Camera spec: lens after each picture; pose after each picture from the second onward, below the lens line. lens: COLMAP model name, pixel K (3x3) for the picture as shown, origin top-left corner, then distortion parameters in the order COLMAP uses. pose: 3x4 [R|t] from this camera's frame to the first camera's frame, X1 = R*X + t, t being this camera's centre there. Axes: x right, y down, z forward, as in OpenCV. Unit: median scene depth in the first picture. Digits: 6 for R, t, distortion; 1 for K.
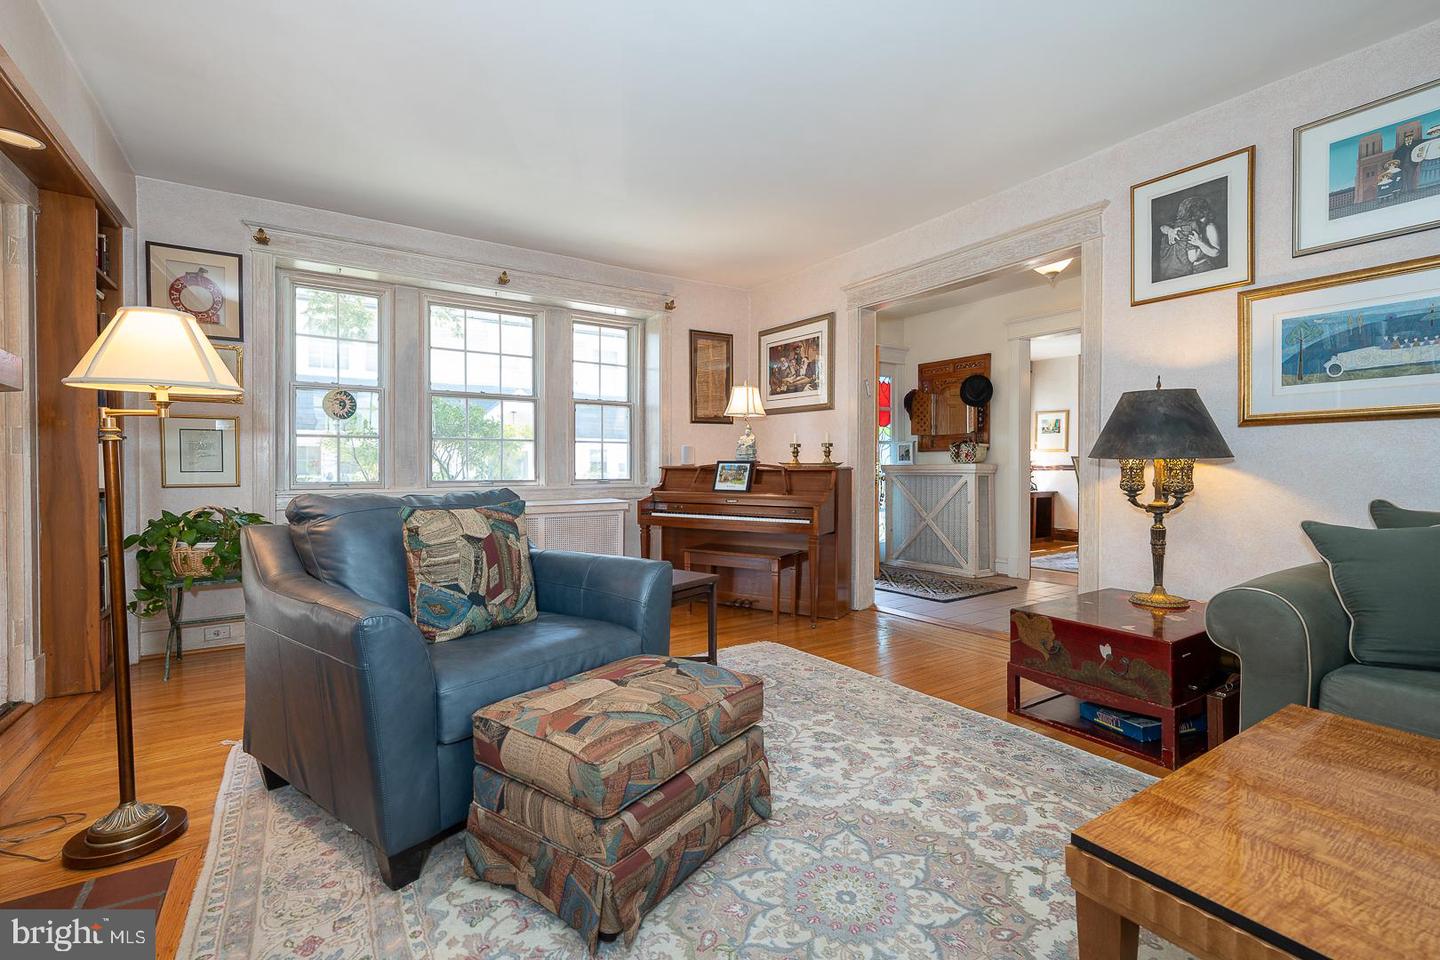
lens RADIAL K [[634.3, 0, 720.0], [0, 634.3, 480.0], [0, 0, 1]] dist [0.000361, 0.000021]
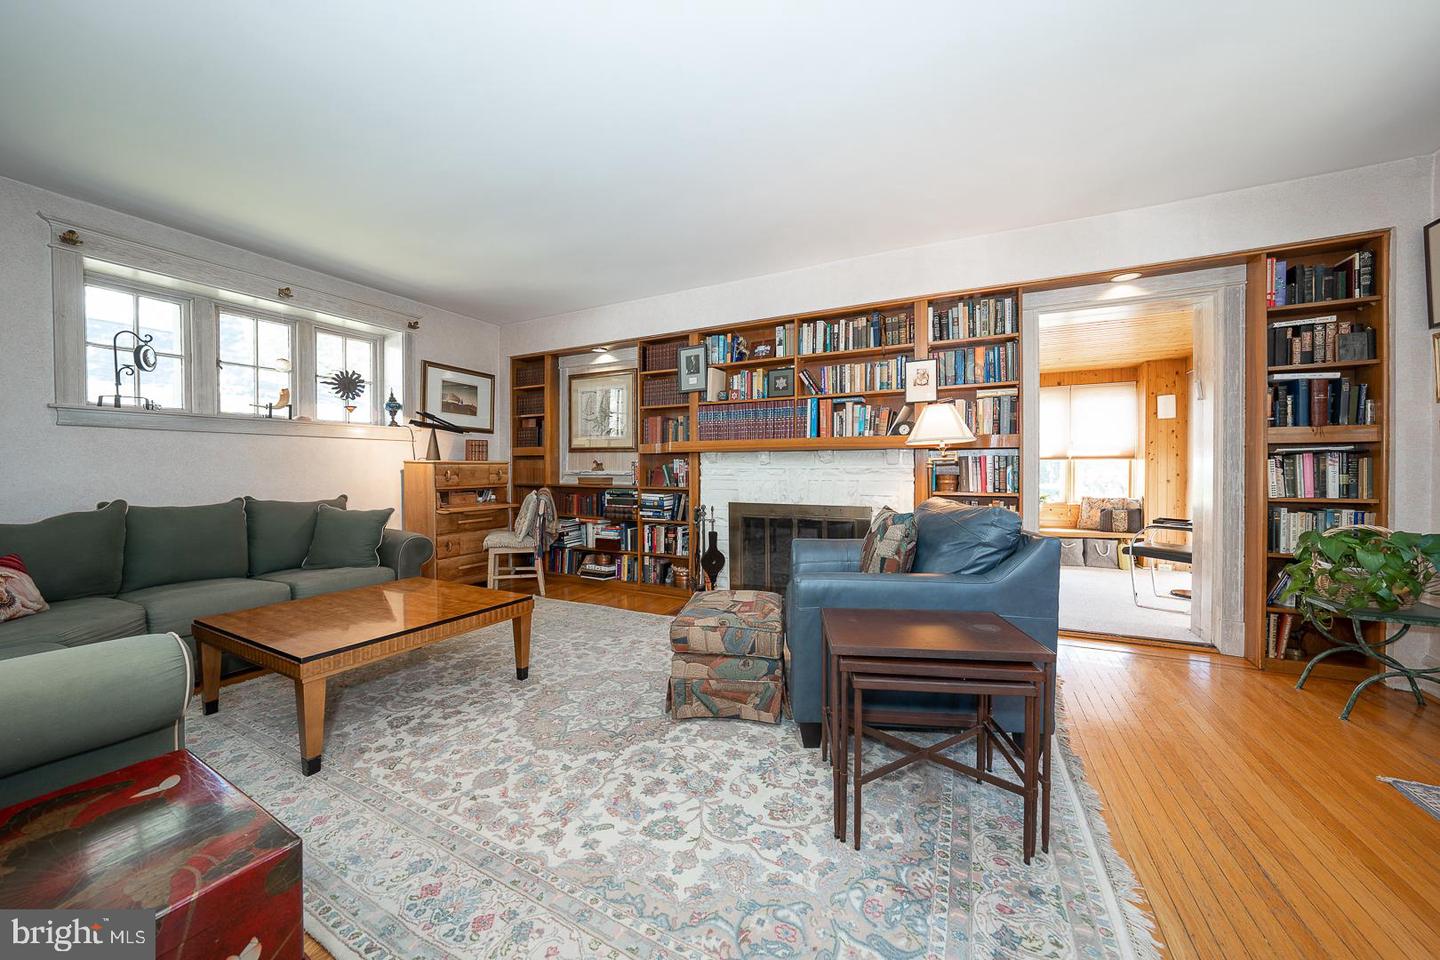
lens RADIAL K [[495.0, 0, 722.3], [0, 495.0, 474.4], [0, 0, 1]] dist [-0.030876, 0.007028]
pose [[-0.867632, 0.000863, -0.497207, 0.454361], [-0.011957, 0.999673, 0.022599, -0.061628], [0.497064, 0.025552, -0.867338, 1.715934]]
